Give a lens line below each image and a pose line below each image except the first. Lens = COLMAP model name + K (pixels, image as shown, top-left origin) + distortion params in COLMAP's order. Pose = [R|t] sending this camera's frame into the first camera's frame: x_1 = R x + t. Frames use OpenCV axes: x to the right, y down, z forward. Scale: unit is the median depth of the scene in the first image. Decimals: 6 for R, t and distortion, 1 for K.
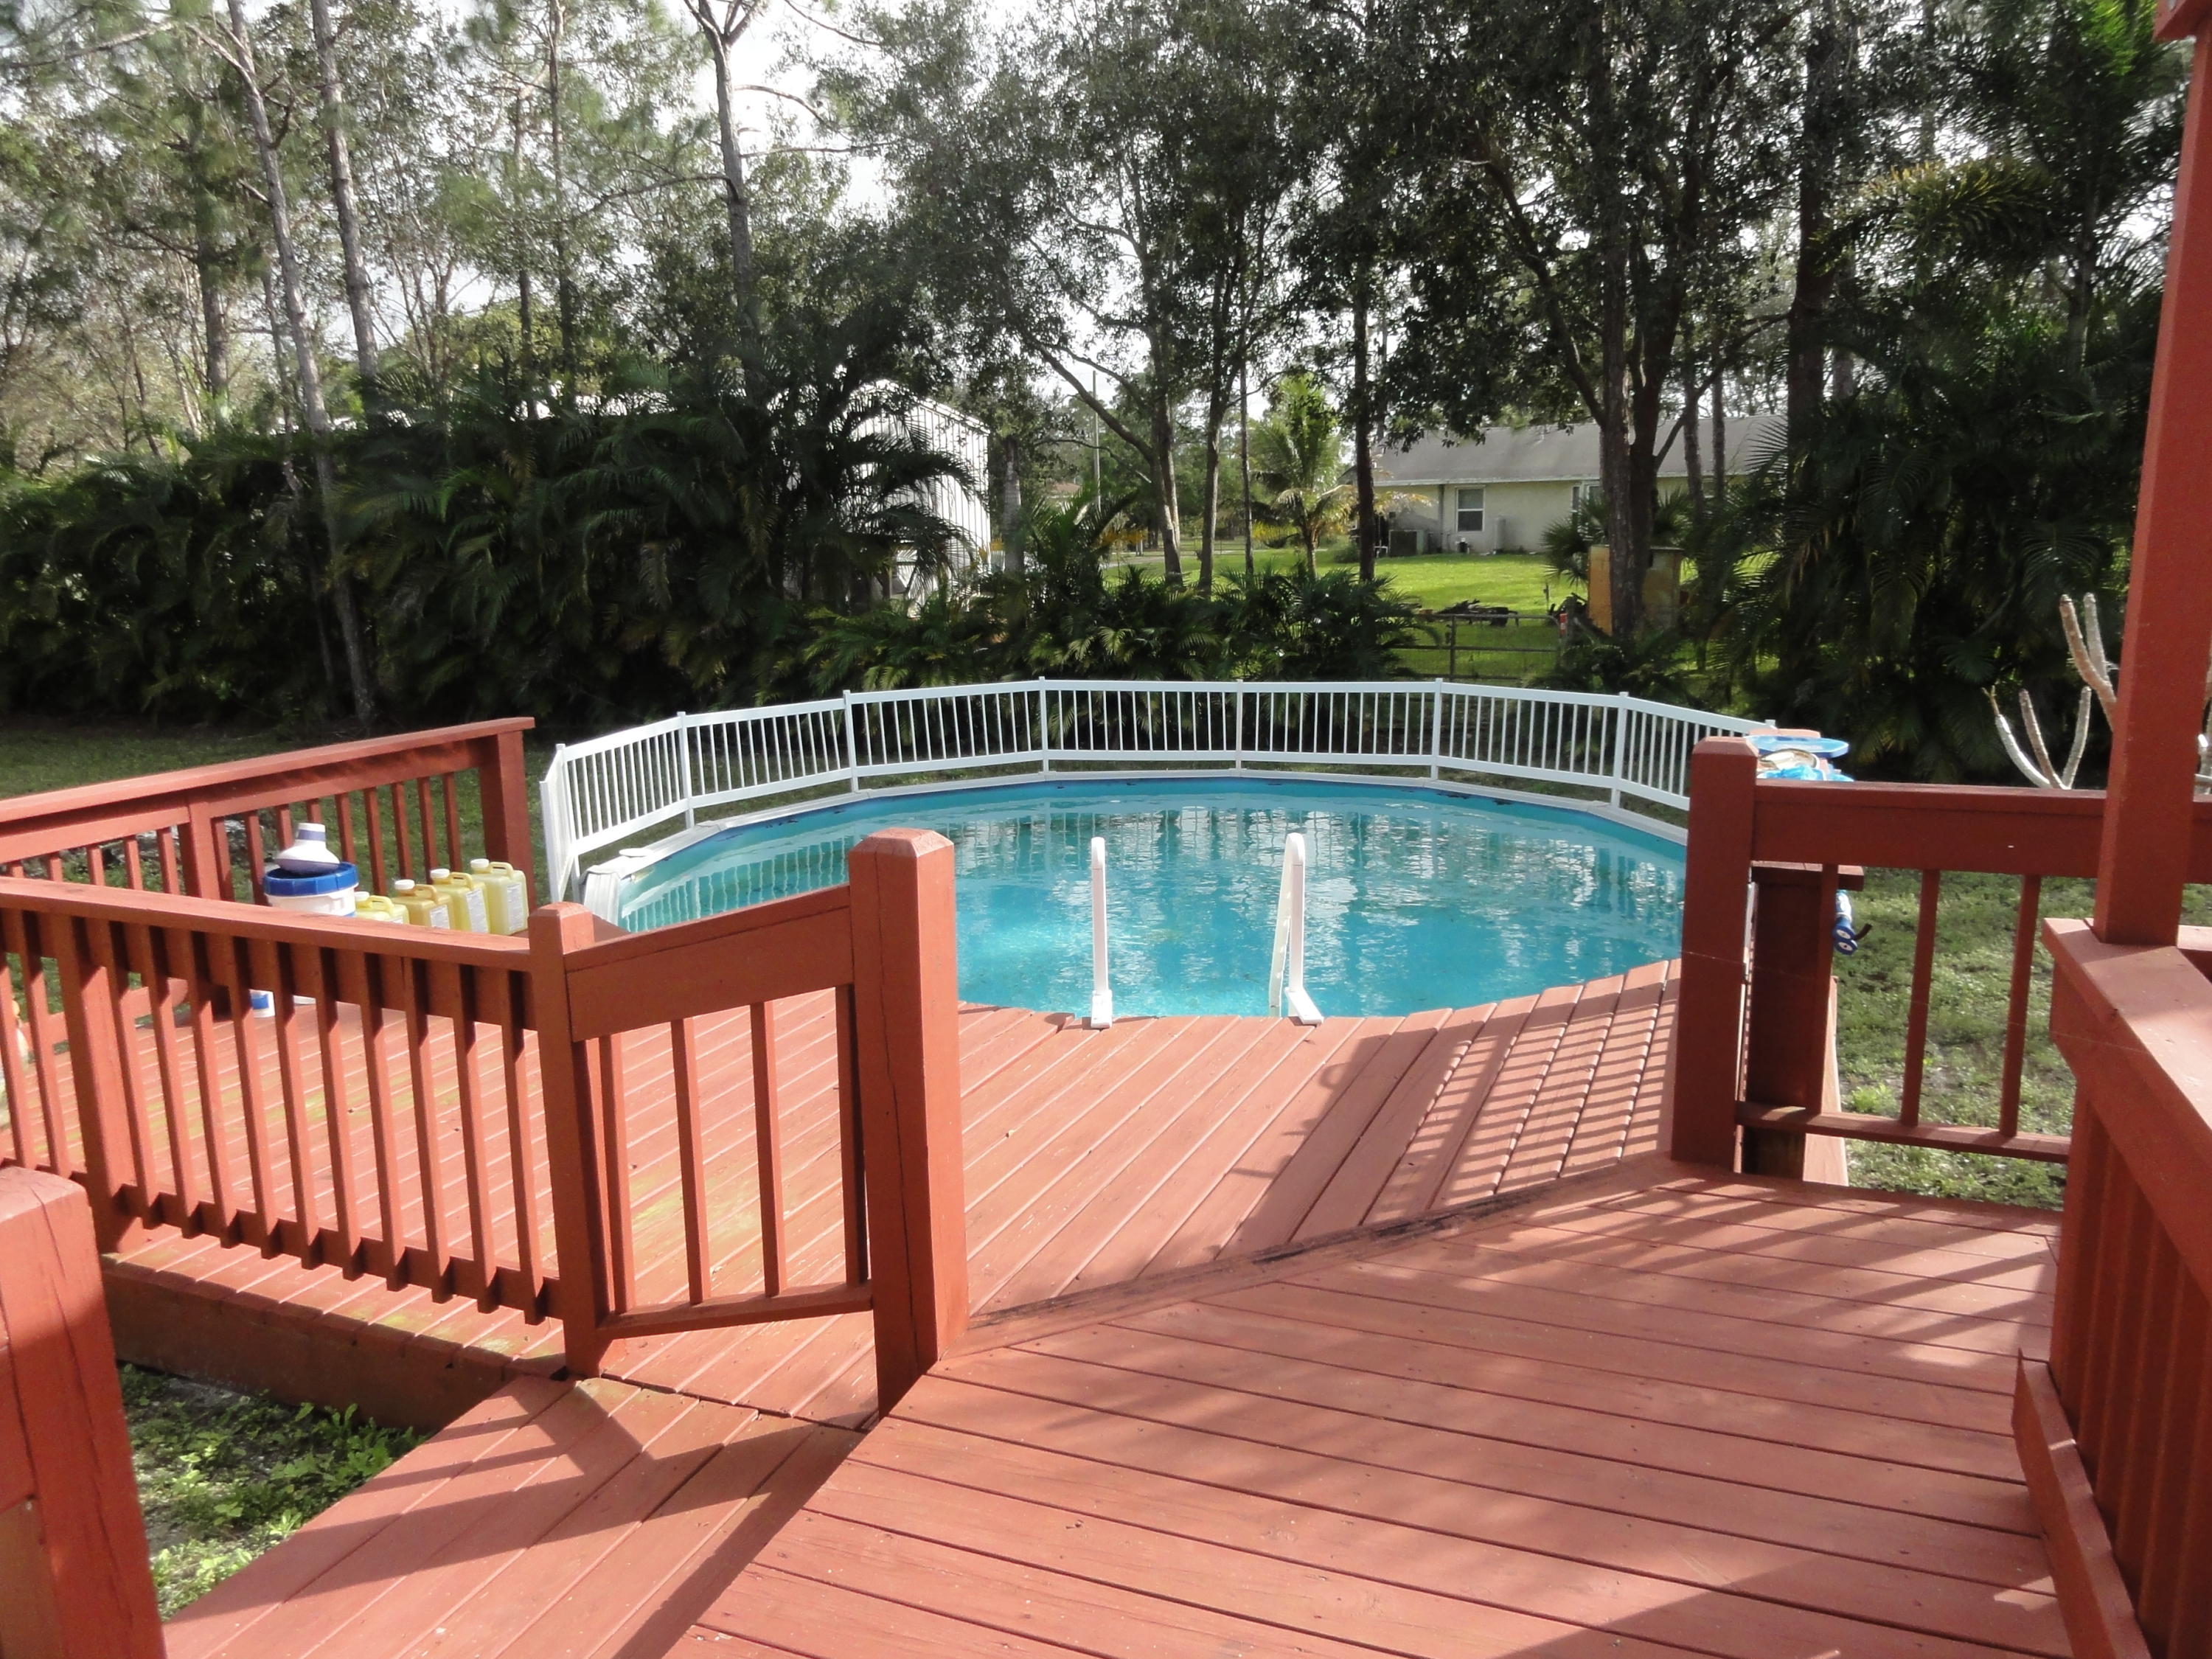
lens RADIAL K [[1570.2, 0, 1101.3], [0, 1570.2, 825.5], [0, 0, 1]] dist [0.006714, 0.001759]
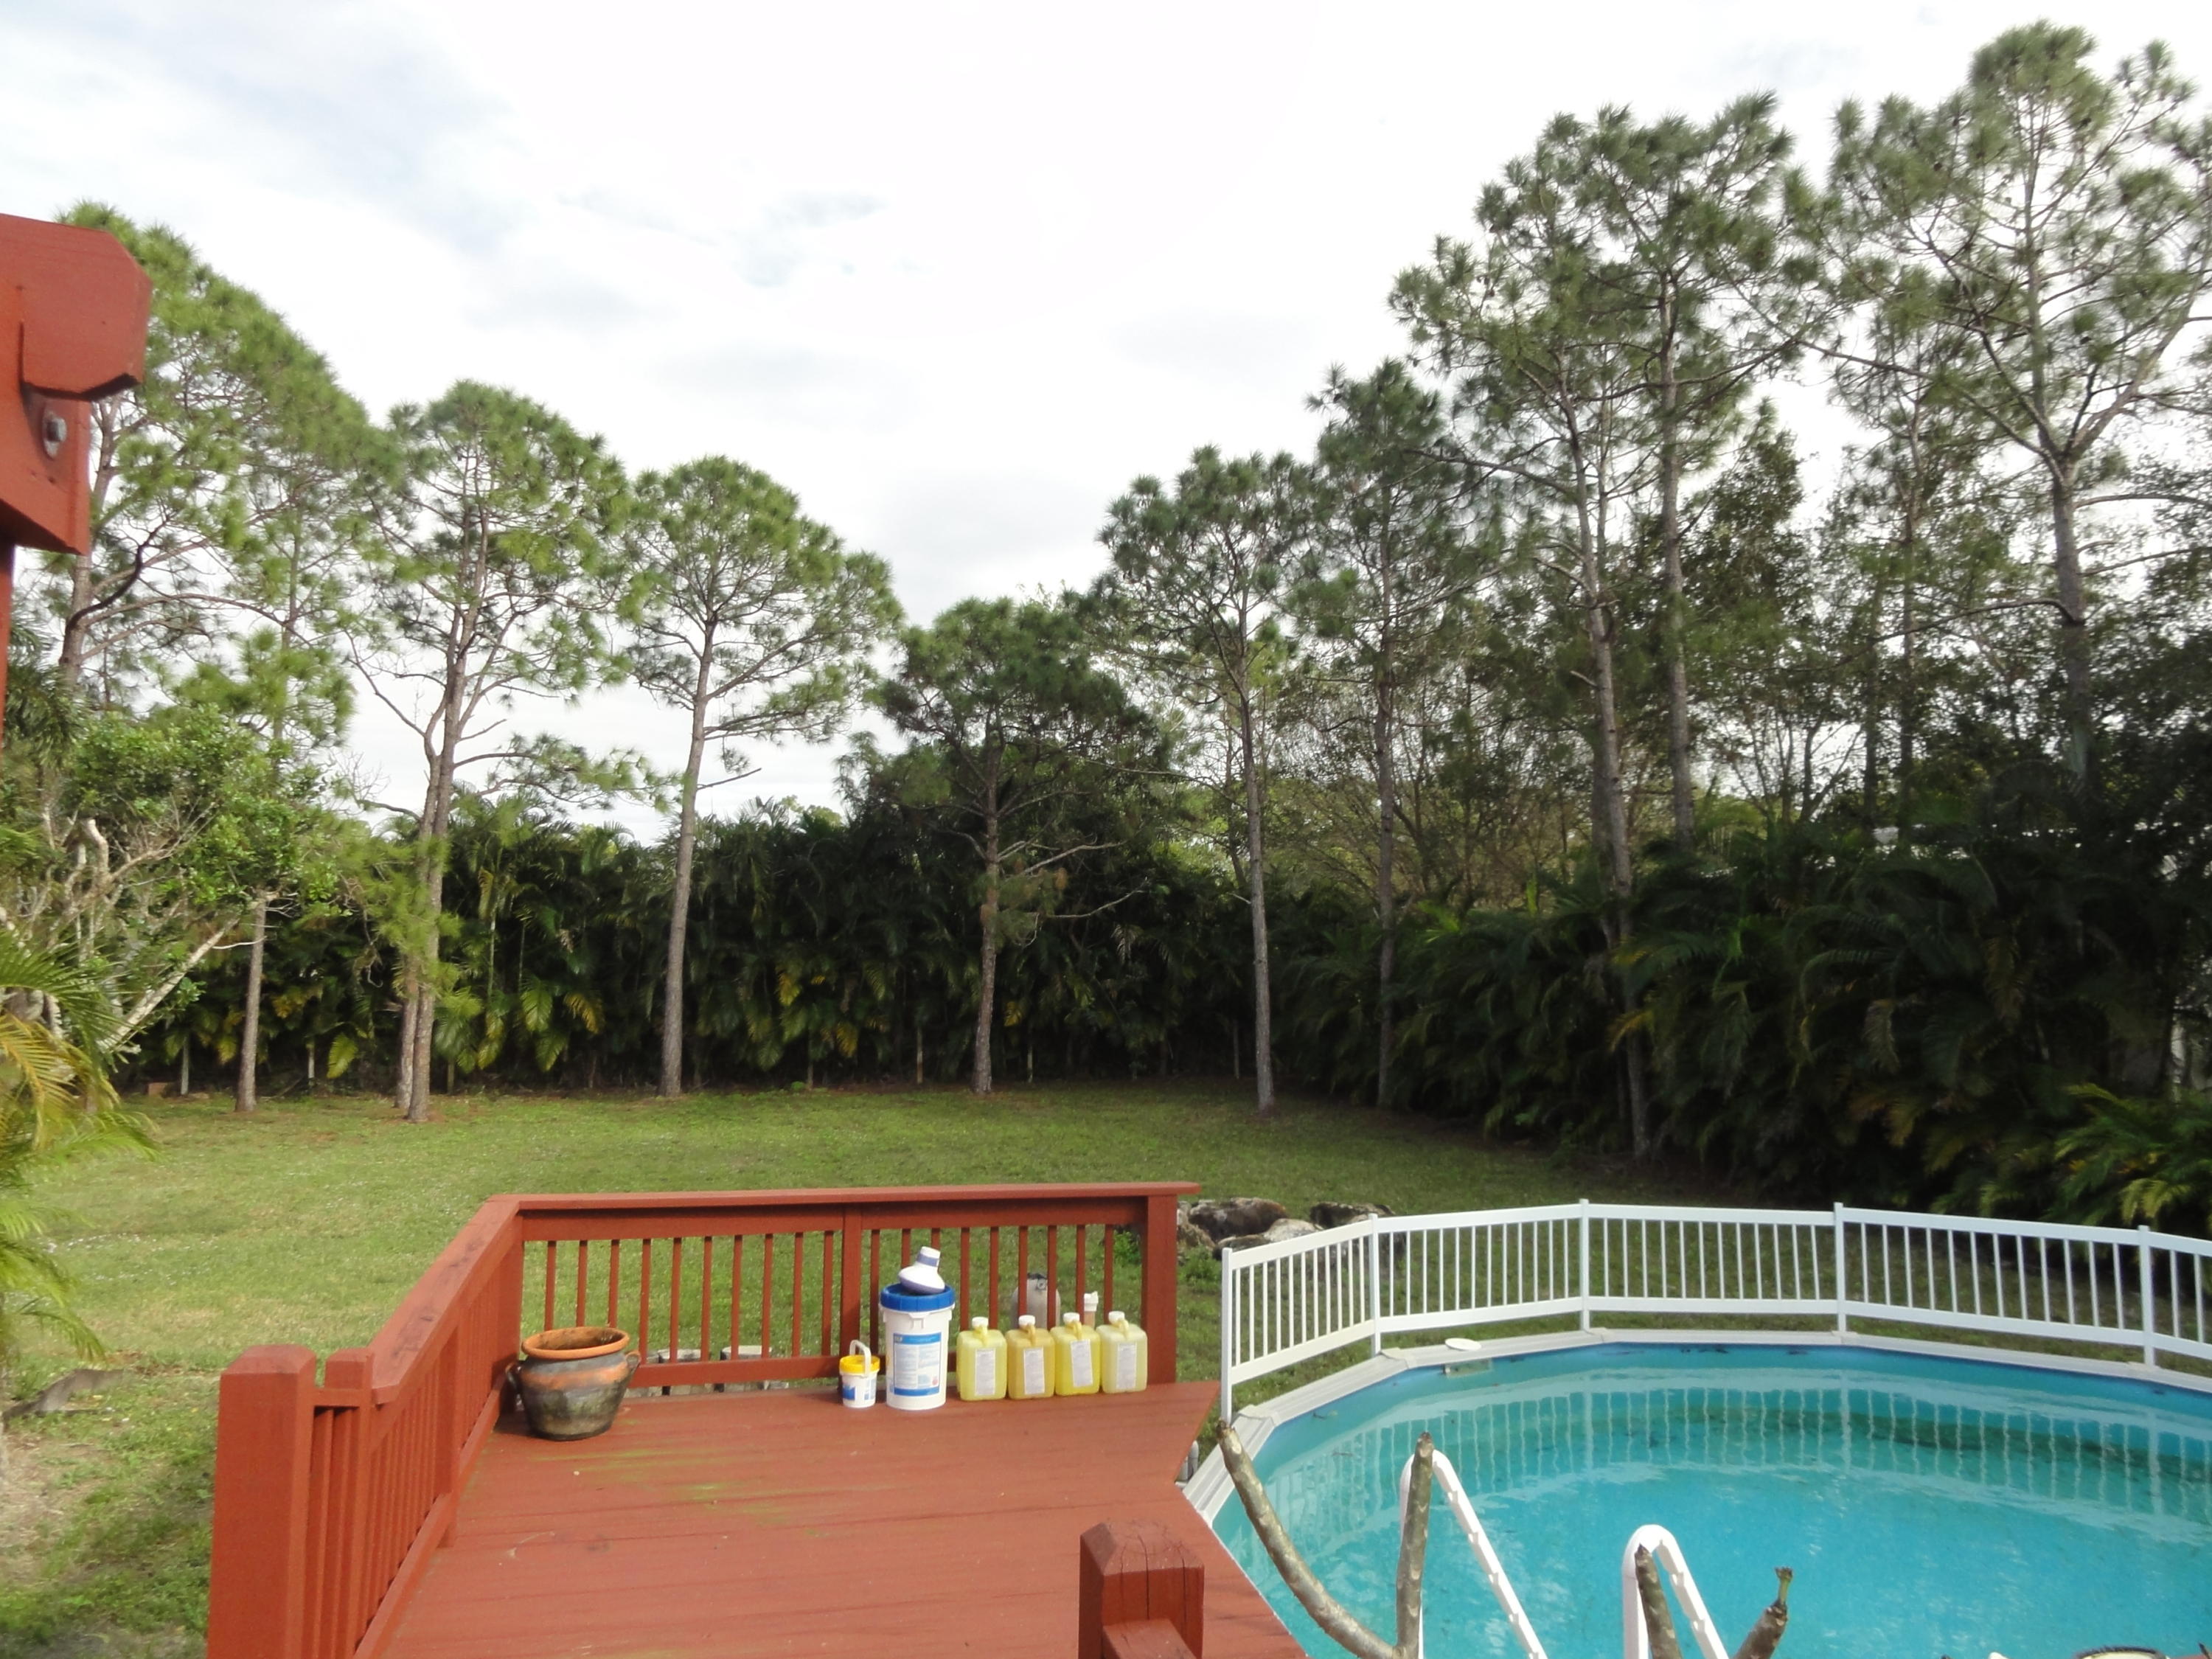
lens RADIAL K [[1570.2, 0, 1101.9], [0, 1570.2, 825.2], [0, 0, 1]] dist [0.006714, 0.001759]
pose [[0.586970, -0.042358, -0.808500, 0.287327], [-0.174515, 0.968535, -0.177440, -0.064966], [0.790576, 0.245247, 0.561108, 0.188345]]
